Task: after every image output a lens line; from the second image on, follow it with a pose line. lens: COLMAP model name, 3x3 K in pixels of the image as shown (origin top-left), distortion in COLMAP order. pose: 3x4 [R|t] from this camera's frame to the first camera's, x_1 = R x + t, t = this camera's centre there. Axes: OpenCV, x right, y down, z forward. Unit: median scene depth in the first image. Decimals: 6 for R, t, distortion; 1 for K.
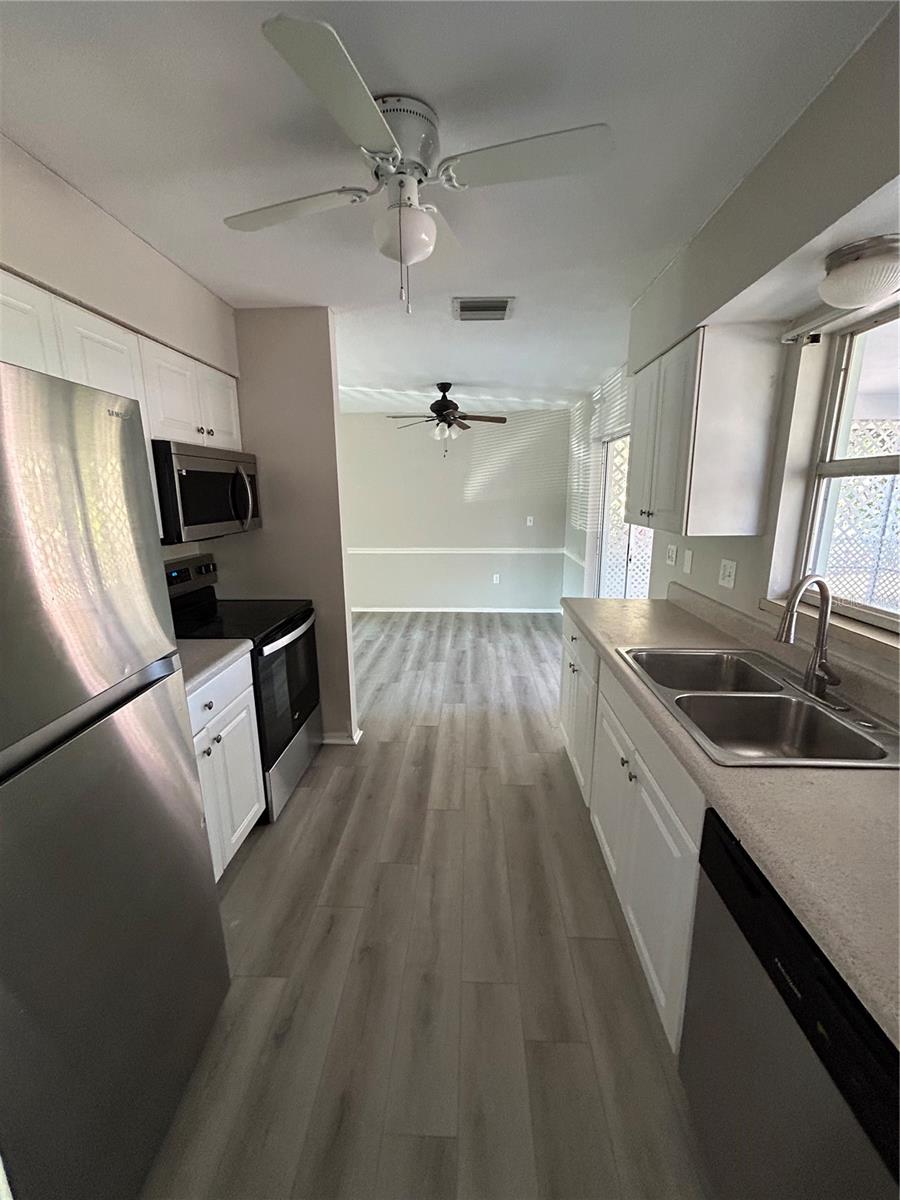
lens RADIAL K [[485.3, 0, 450.1], [0, 485.3, 599.3], [0, 0, 1]] dist [0.000389, -0.000538]
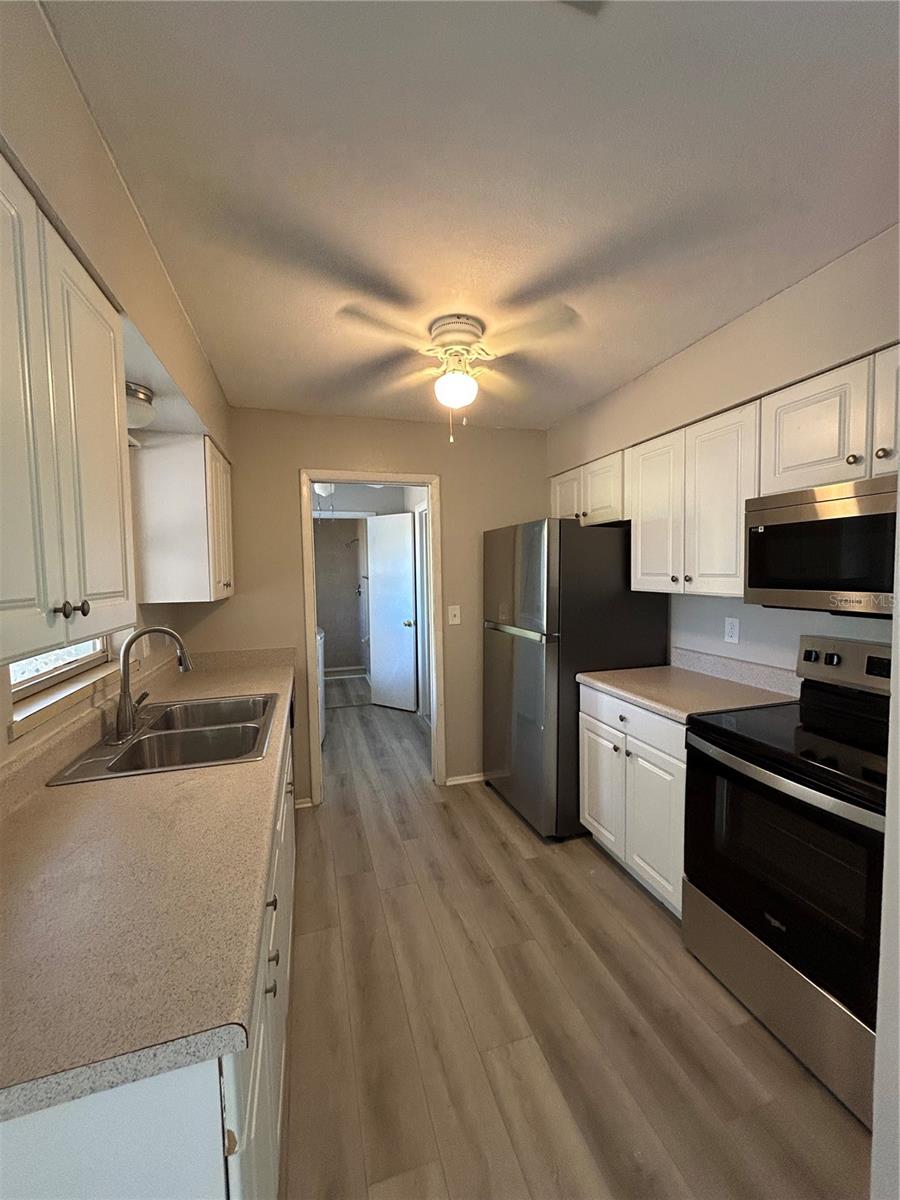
lens RADIAL K [[485.3, 0, 452.6], [0, 485.3, 598.0], [0, 0, 1]] dist [0.000389, -0.000538]
pose [[-0.942652, 0.040291, -0.331337, 0.328220], [-0.054094, 0.961123, 0.270771, -0.395522], [0.329365, 0.273166, -0.903825, 1.867913]]
